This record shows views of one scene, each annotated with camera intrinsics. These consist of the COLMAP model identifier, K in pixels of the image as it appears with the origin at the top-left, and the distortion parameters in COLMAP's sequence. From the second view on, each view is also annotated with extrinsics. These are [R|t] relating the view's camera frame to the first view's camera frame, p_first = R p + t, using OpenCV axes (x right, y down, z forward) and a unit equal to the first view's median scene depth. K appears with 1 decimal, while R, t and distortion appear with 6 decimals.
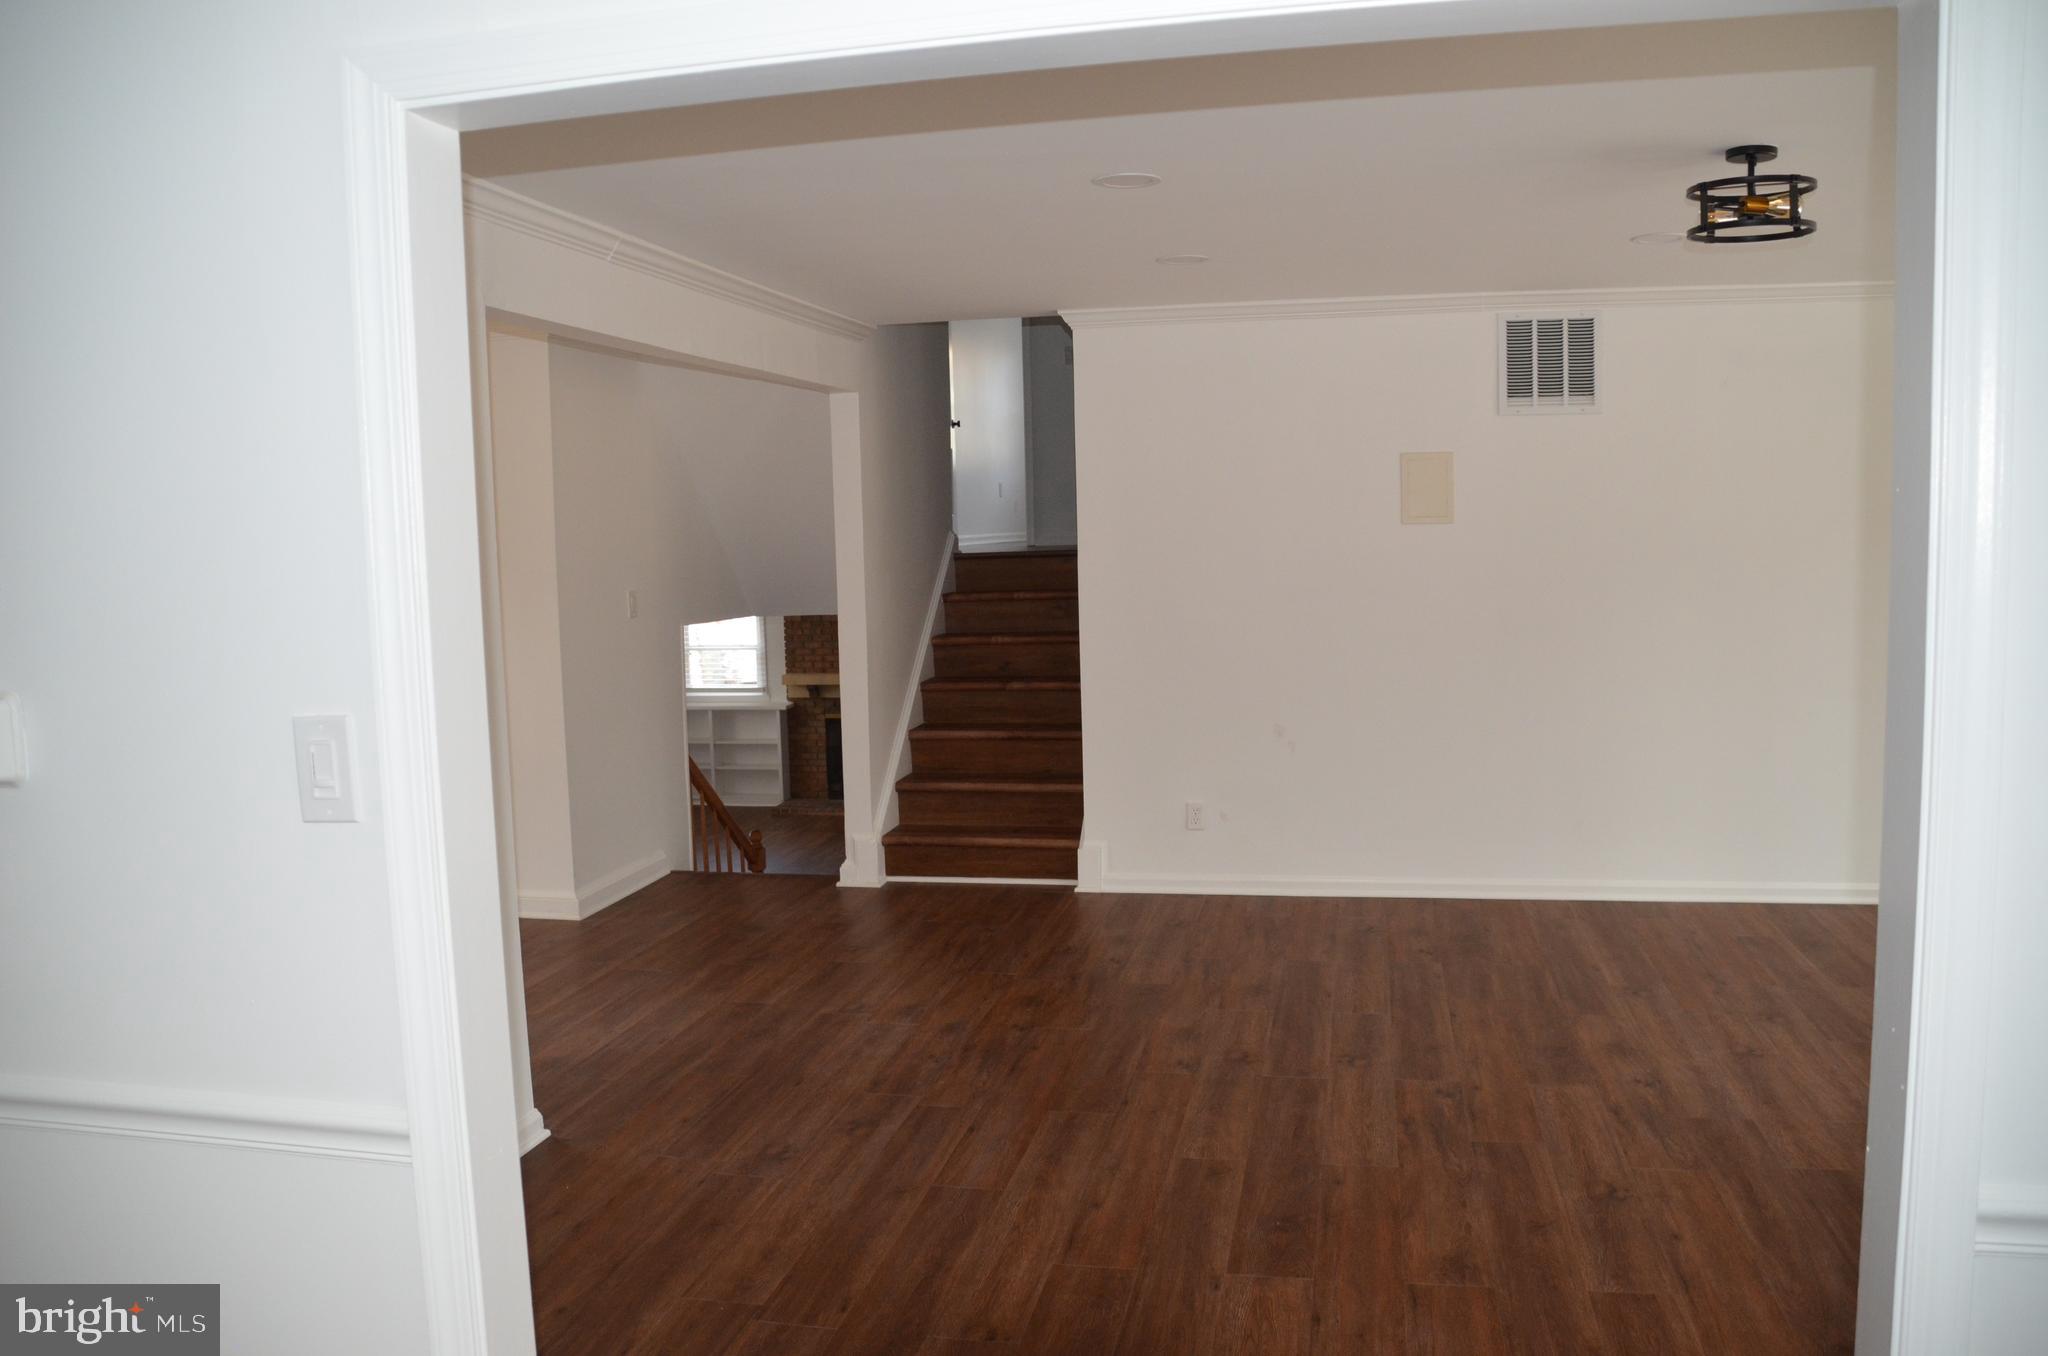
lens RADIAL K [[1600.0, 0, 1023.2], [0, 1600.0, 678.0], [0, 0, 1]] dist [-0.144442, 0.081999]
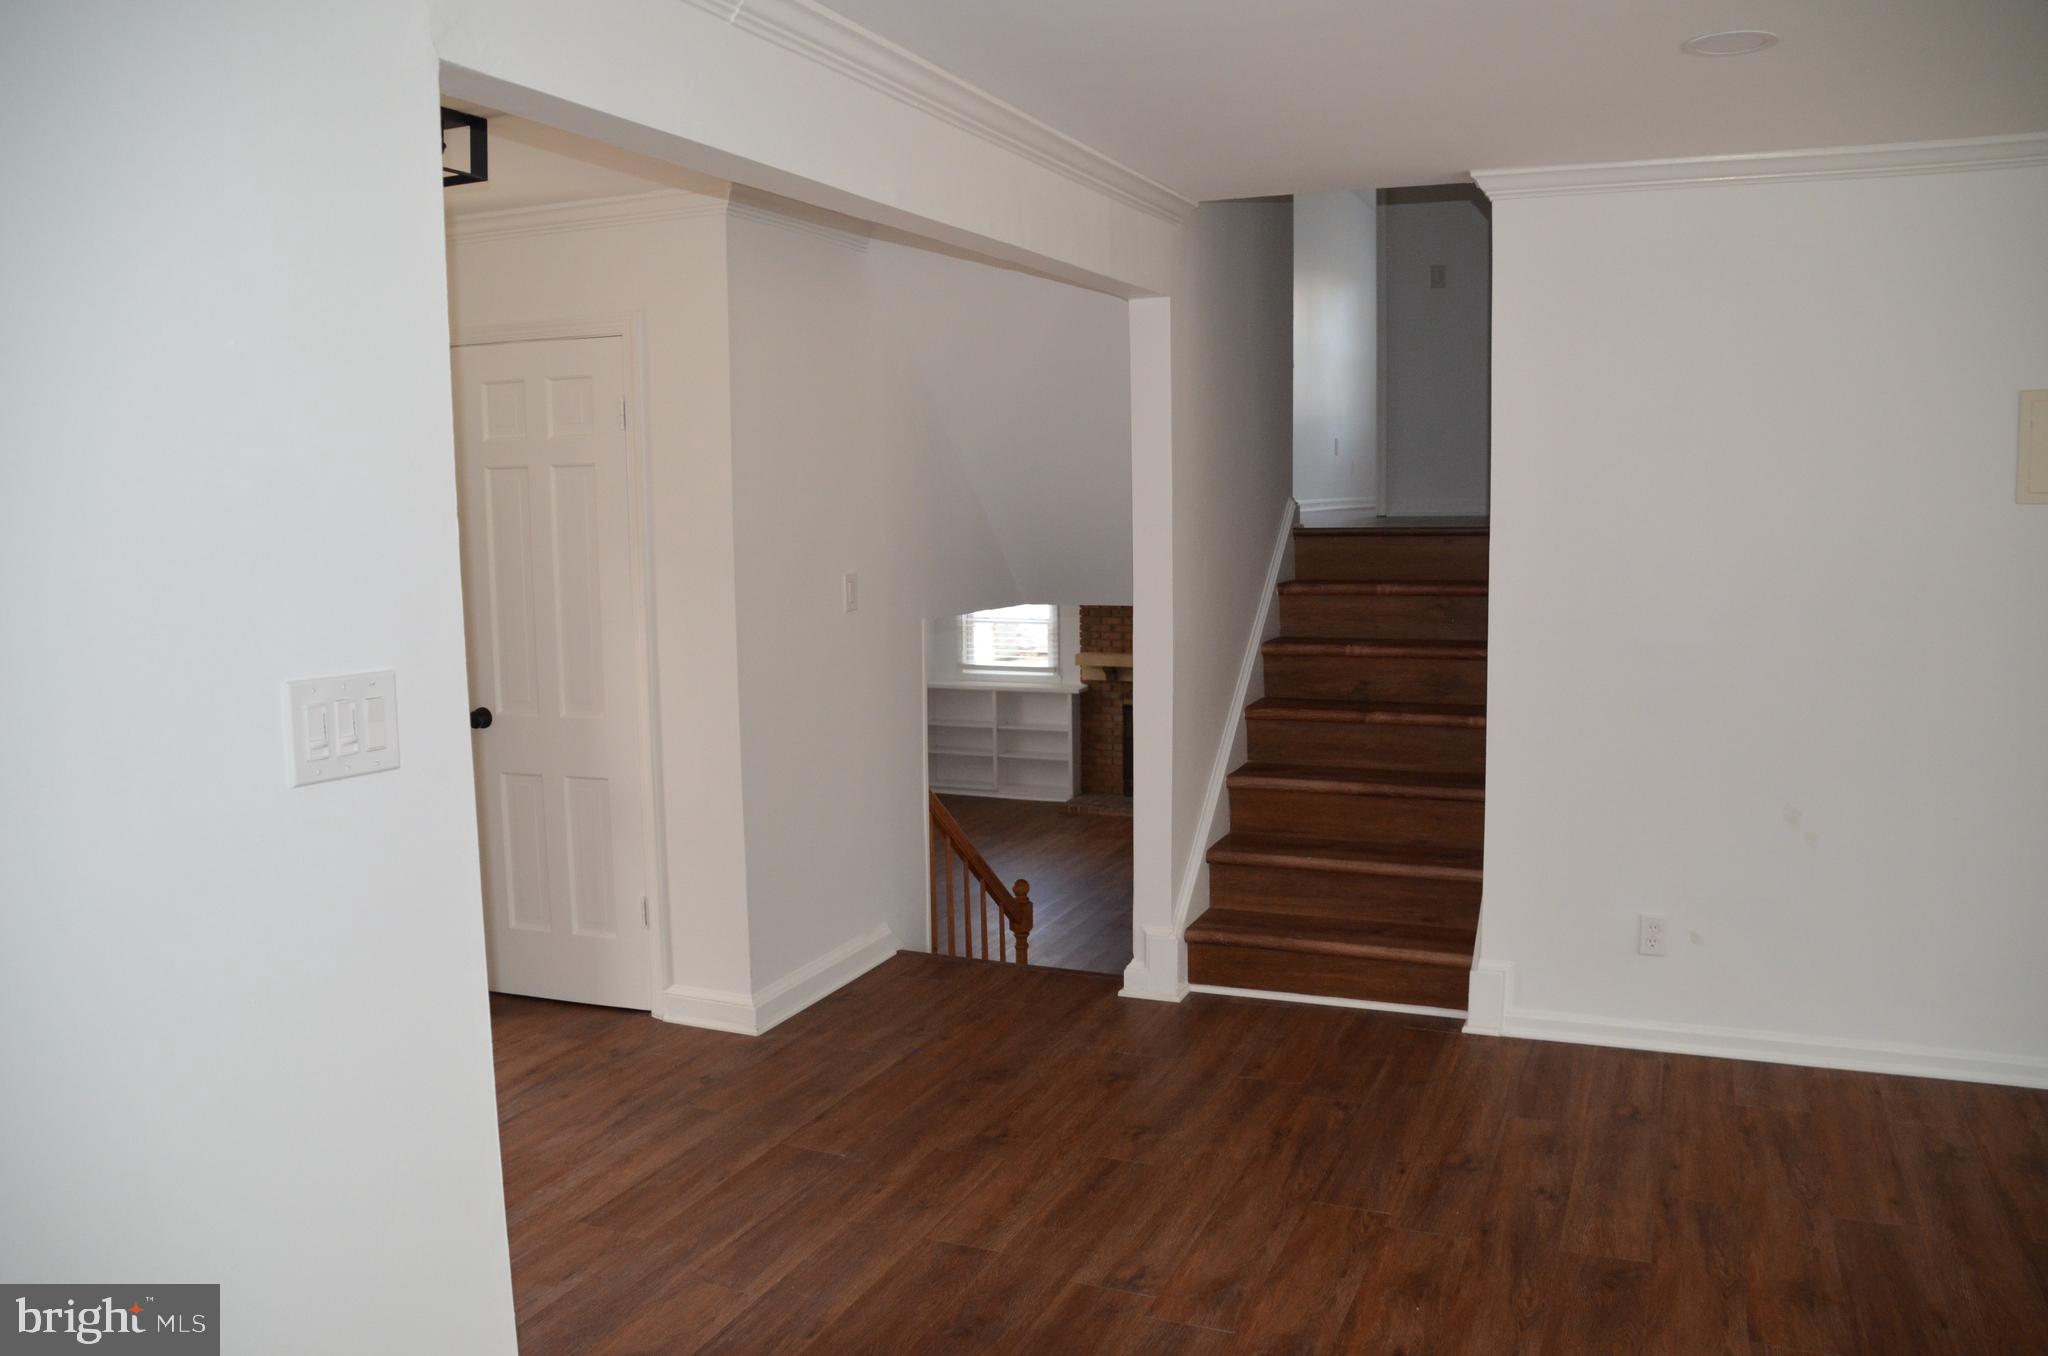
lens RADIAL K [[1600.0, 0, 1019.6], [0, 1600.0, 668.9], [0, 0, 1]] dist [-0.144442, 0.081999]
pose [[0.981030, 0.033478, -0.190945, -0.030097], [-0.029580, 0.999292, 0.023231, -0.031185], [0.191587, -0.017142, 0.981326, 0.299735]]
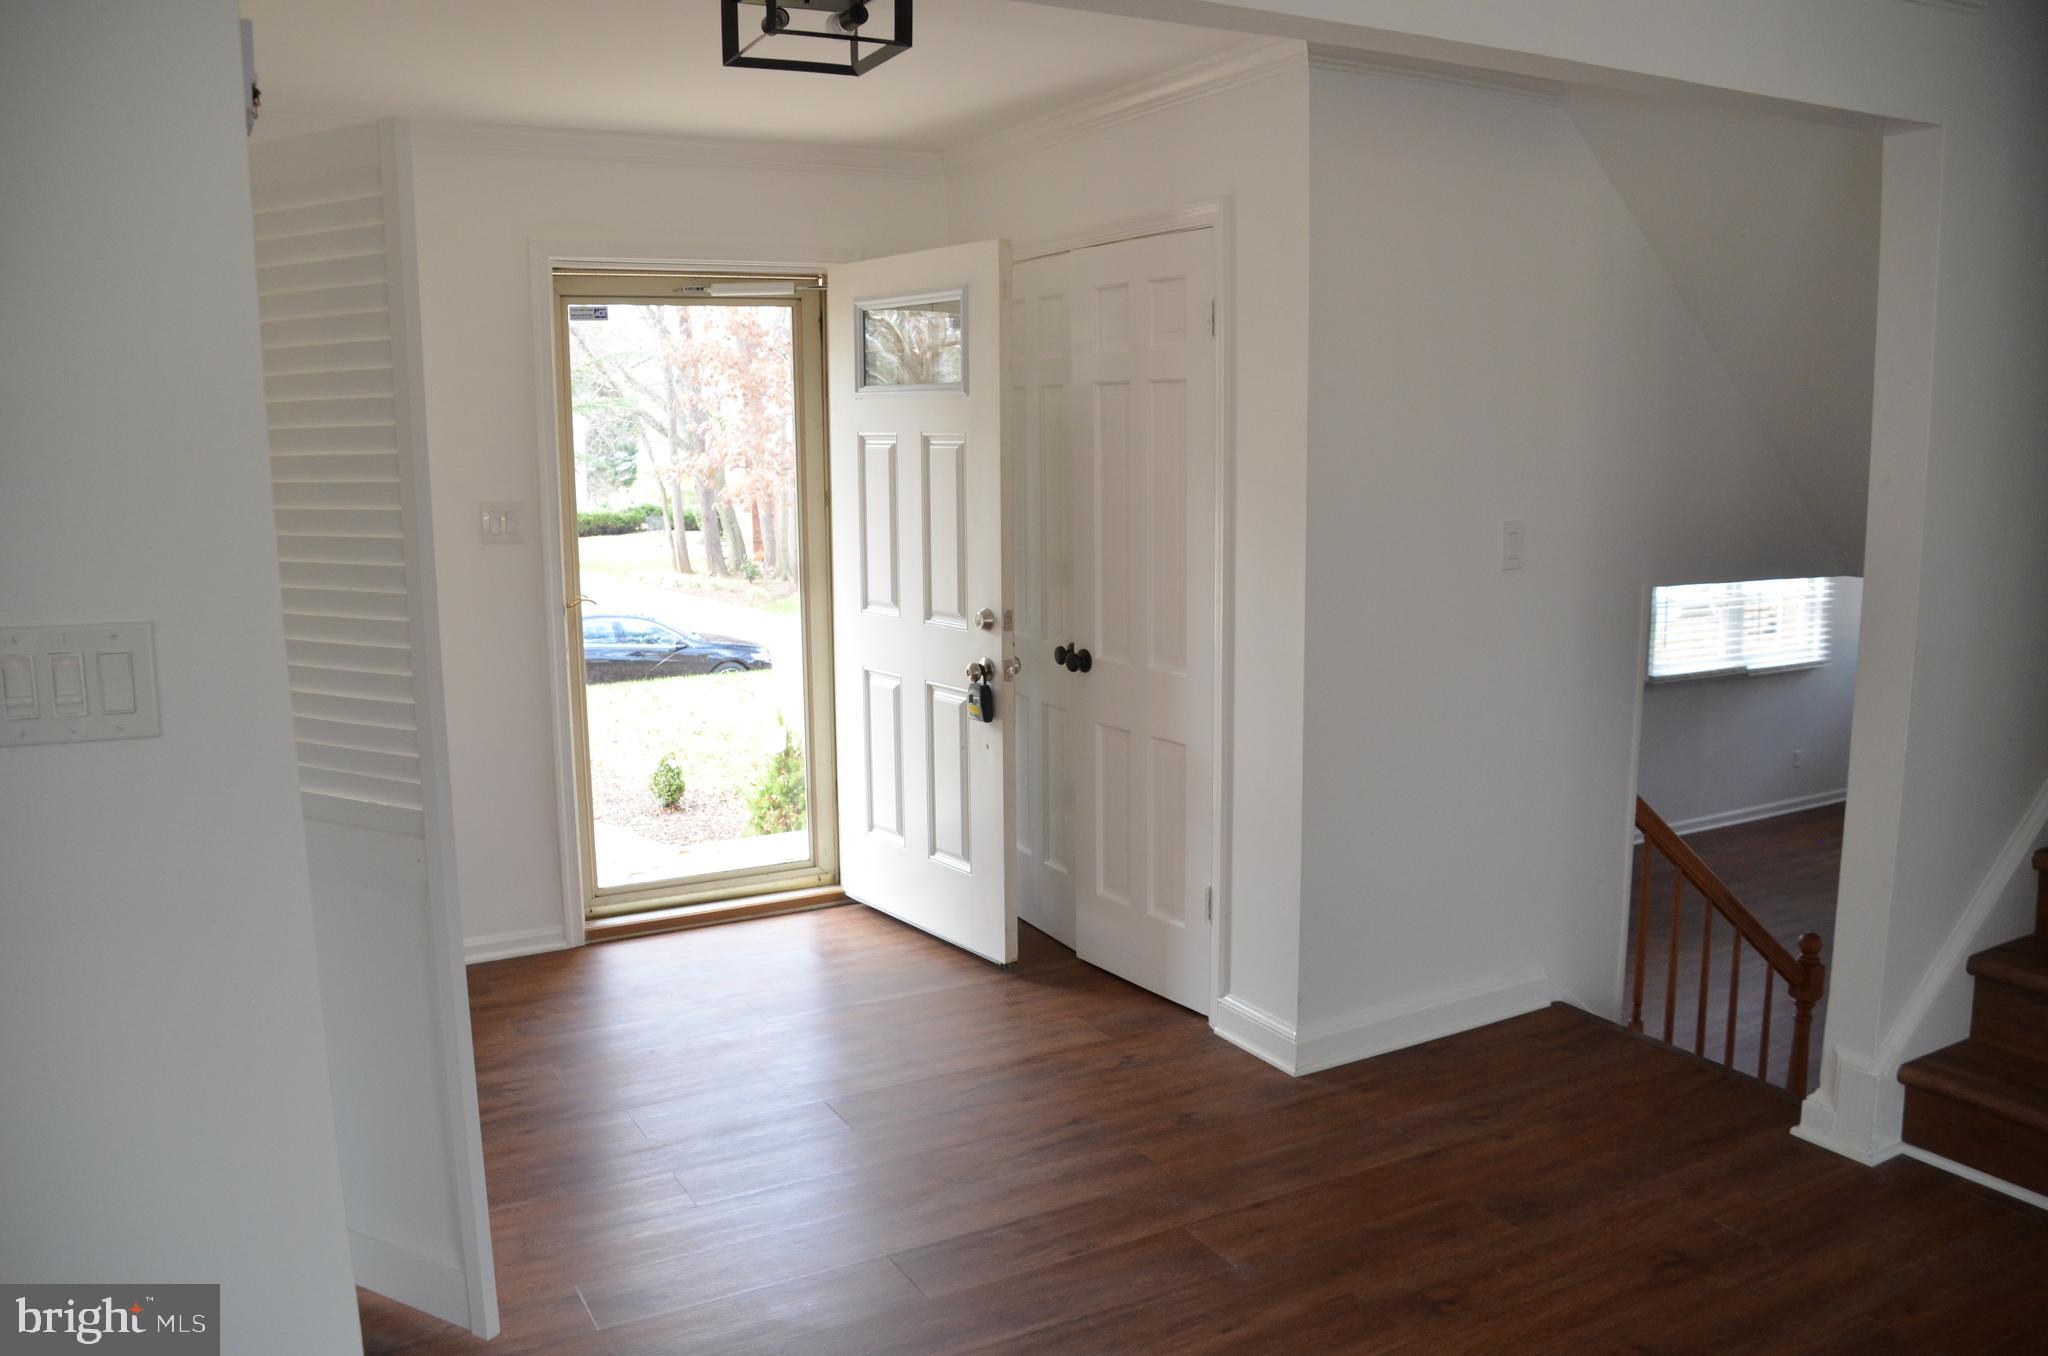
lens RADIAL K [[1600.0, 0, 1022.4], [0, 1600.0, 687.8], [0, 0, 1]] dist [-0.144442, 0.081999]
pose [[0.655277, 0.141770, -0.741966, 0.067696], [-0.080968, 0.989754, 0.117608, -0.049319], [0.751037, -0.016990, 0.660042, 0.500001]]
